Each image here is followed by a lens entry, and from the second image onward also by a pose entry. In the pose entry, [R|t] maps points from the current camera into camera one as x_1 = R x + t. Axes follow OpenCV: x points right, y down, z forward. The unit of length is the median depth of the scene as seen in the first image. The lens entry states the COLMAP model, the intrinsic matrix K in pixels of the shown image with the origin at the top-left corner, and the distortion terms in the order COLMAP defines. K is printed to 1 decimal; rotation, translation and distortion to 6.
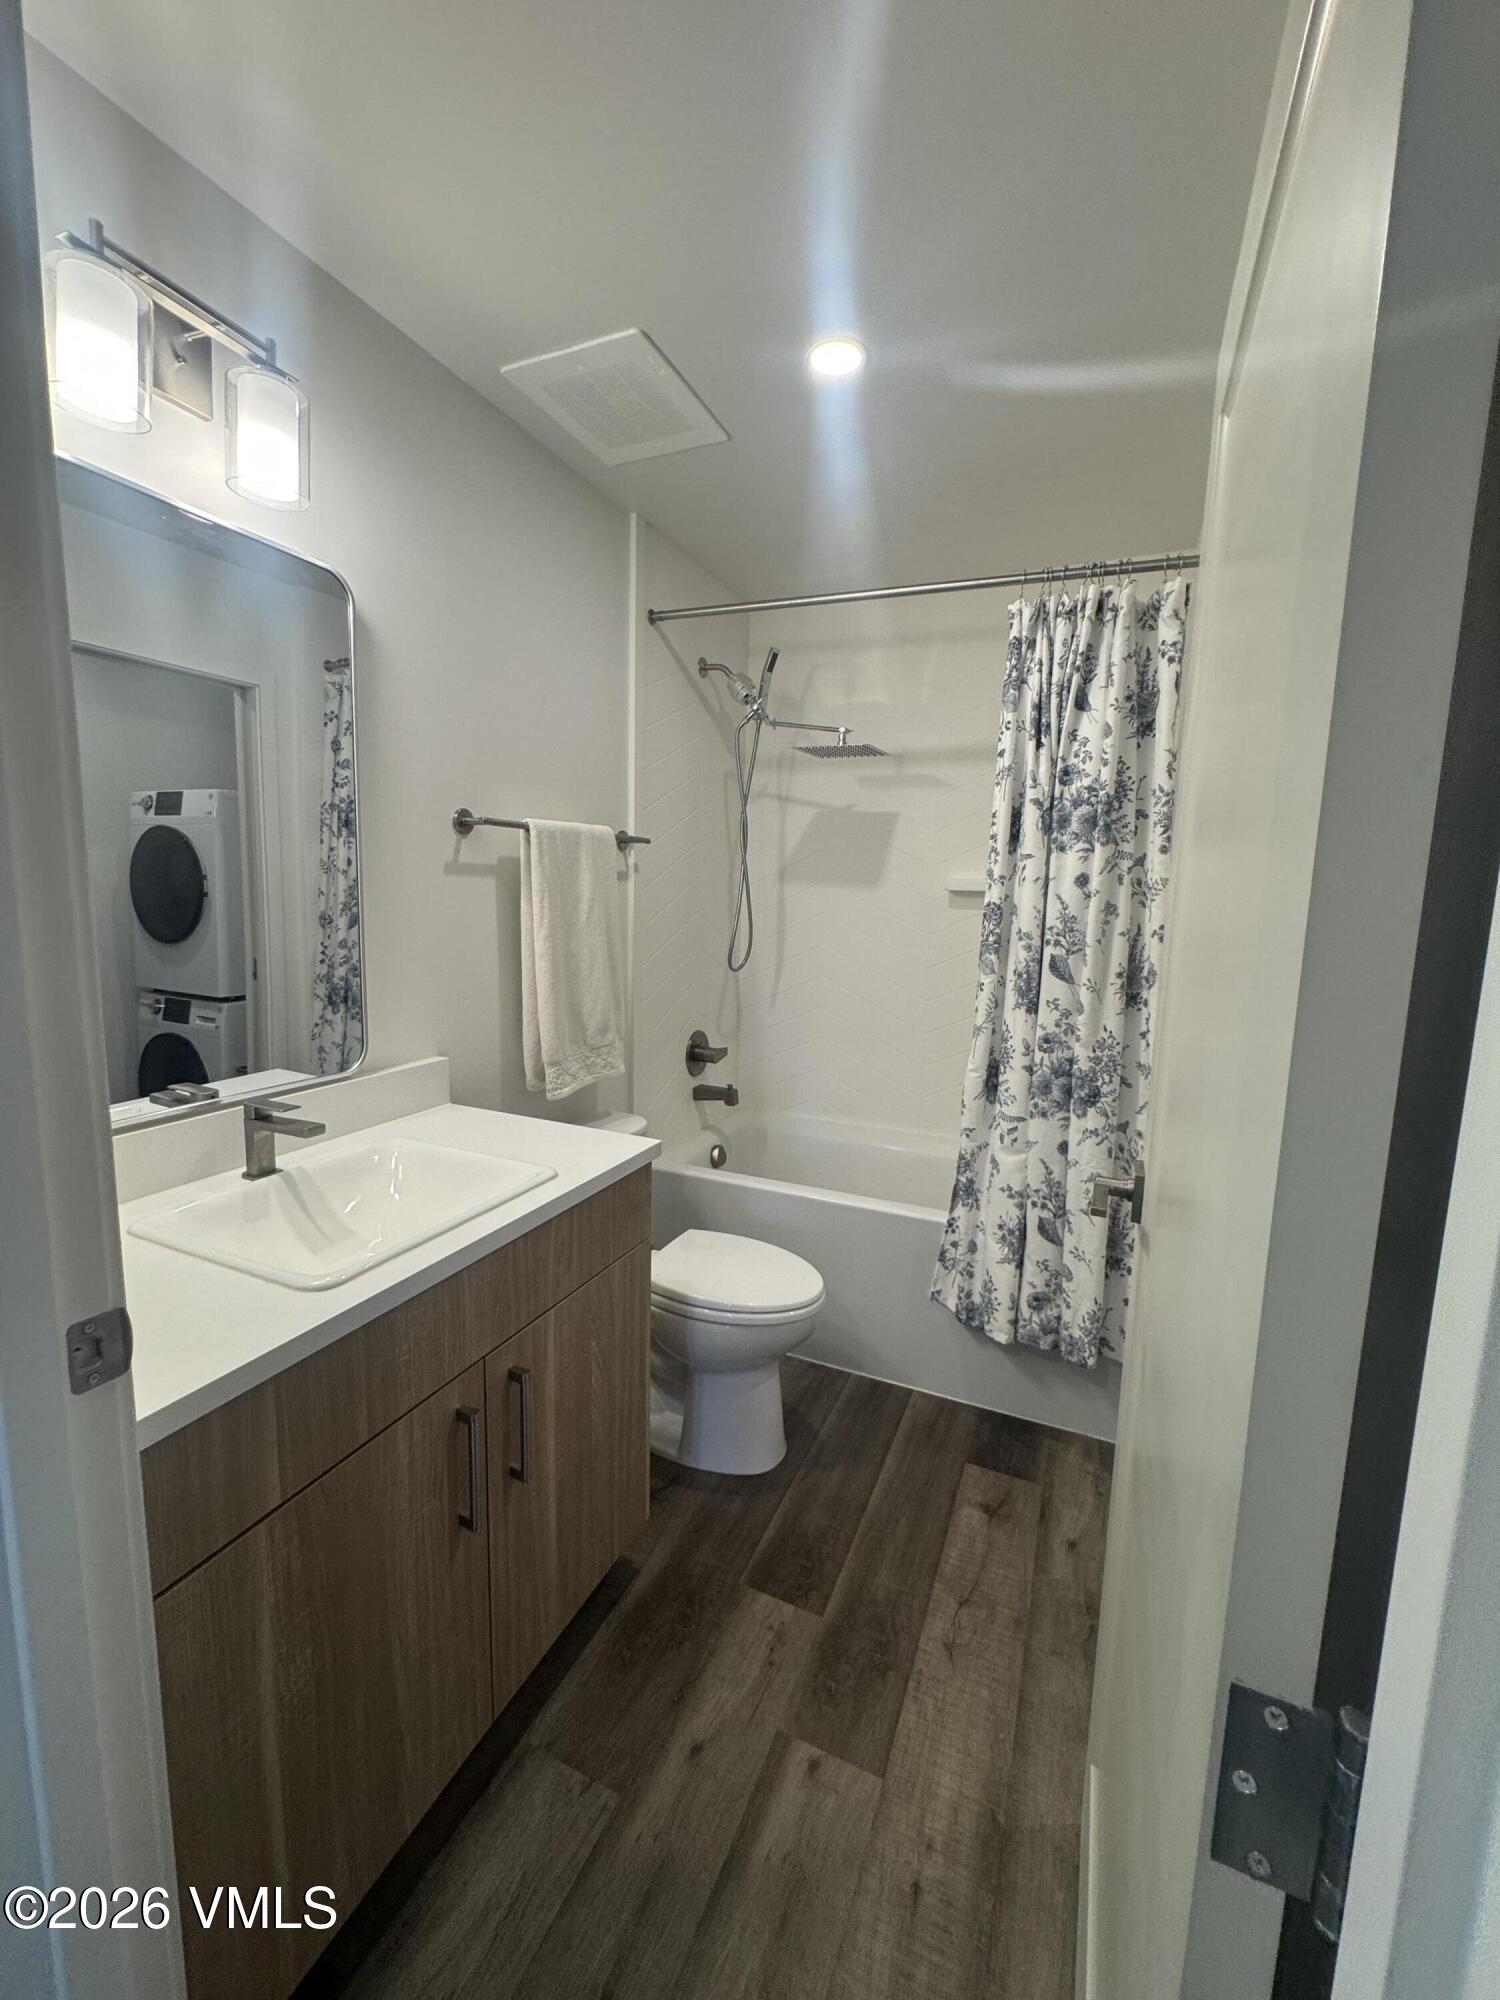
lens RADIAL K [[798.5, 0, 757.1], [0, 798.5, 995.0], [0, 0, 1]] dist [-0.003152, 0.000542]
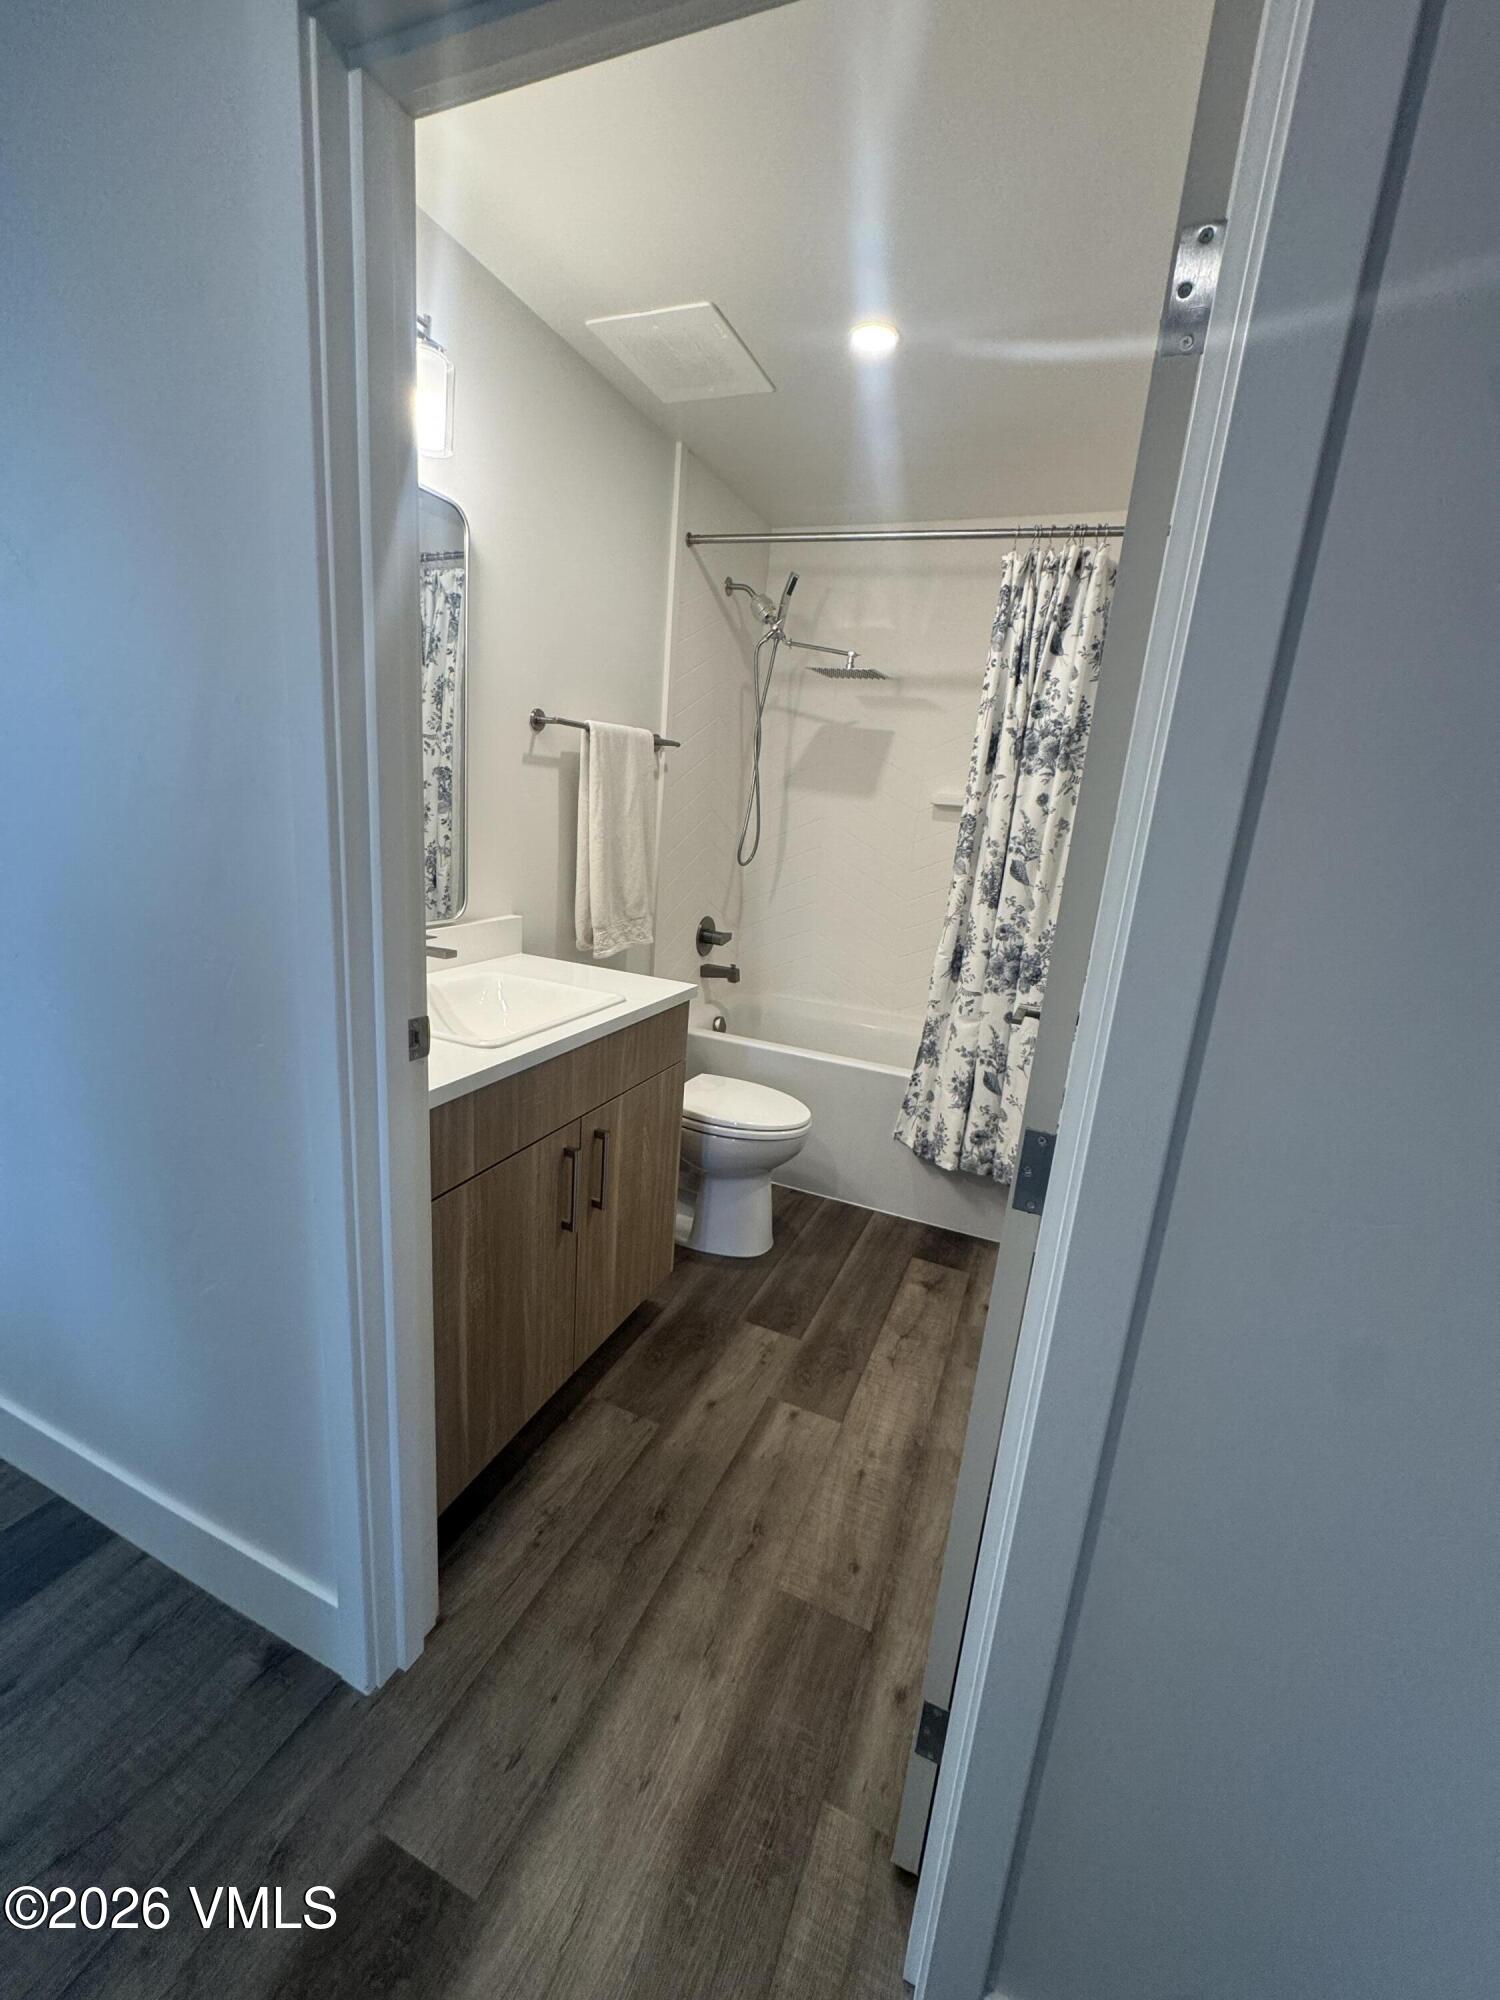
lens RADIAL K [[798.5, 0, 754.5], [0, 798.5, 995.7], [0, 0, 1]] dist [-0.003152, 0.000542]
pose [[0.998307, 0.048909, 0.031481, -0.056198], [-0.052085, 0.992616, 0.109545, 0.043899], [-0.025891, -0.110999, 0.993483, -0.235259]]
